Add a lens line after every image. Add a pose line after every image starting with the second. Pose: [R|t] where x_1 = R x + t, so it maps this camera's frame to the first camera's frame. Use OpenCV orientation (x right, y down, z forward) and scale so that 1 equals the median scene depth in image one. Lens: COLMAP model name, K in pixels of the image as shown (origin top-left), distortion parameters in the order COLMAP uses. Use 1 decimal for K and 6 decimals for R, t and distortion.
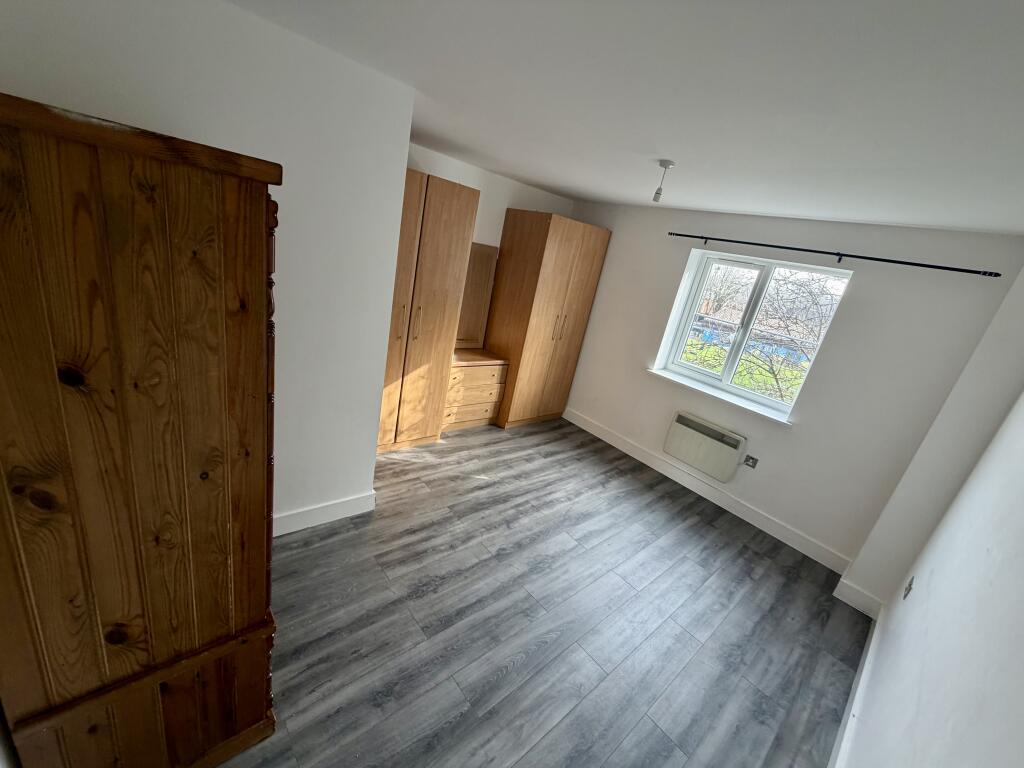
lens RADIAL K [[409.7, 0, 510.4], [0, 409.7, 386.0], [0, 0, 1]] dist [0.000228, -0.000115]
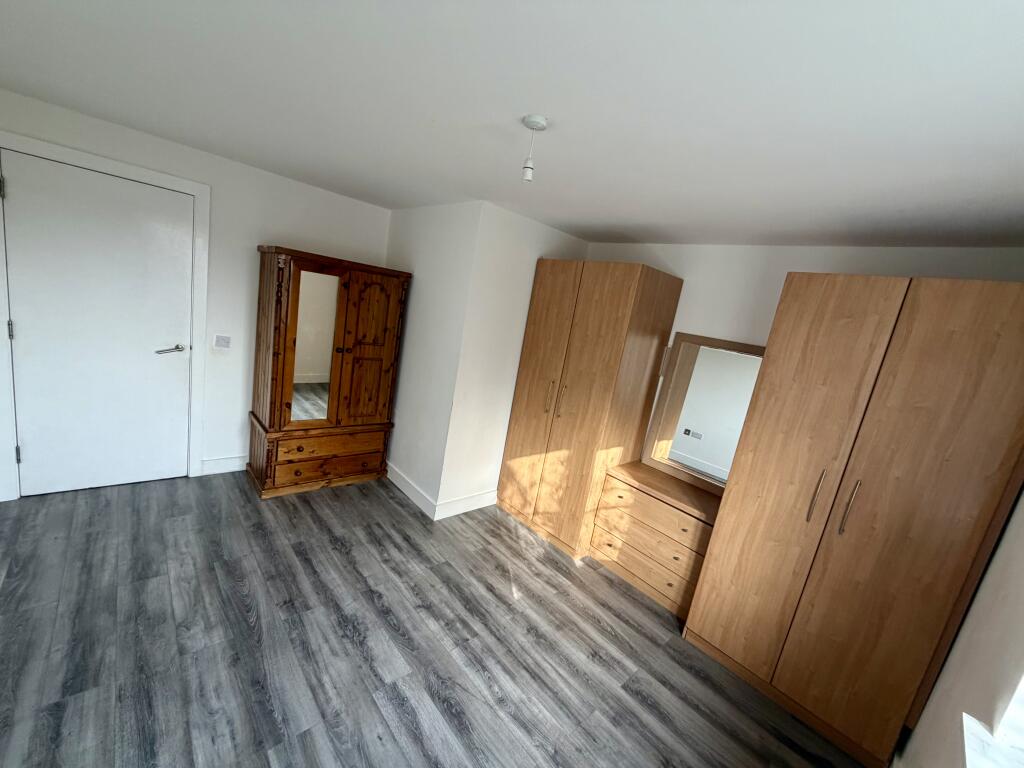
lens RADIAL K [[409.7, 0, 508.8], [0, 409.7, 388.1], [0, 0, 1]] dist [0.000228, -0.000115]
pose [[0.045547, 0.005588, -0.998947, 0.714855], [-0.471179, 0.881883, -0.016551, -0.100545], [0.880861, 0.471436, 0.042800, 0.793745]]
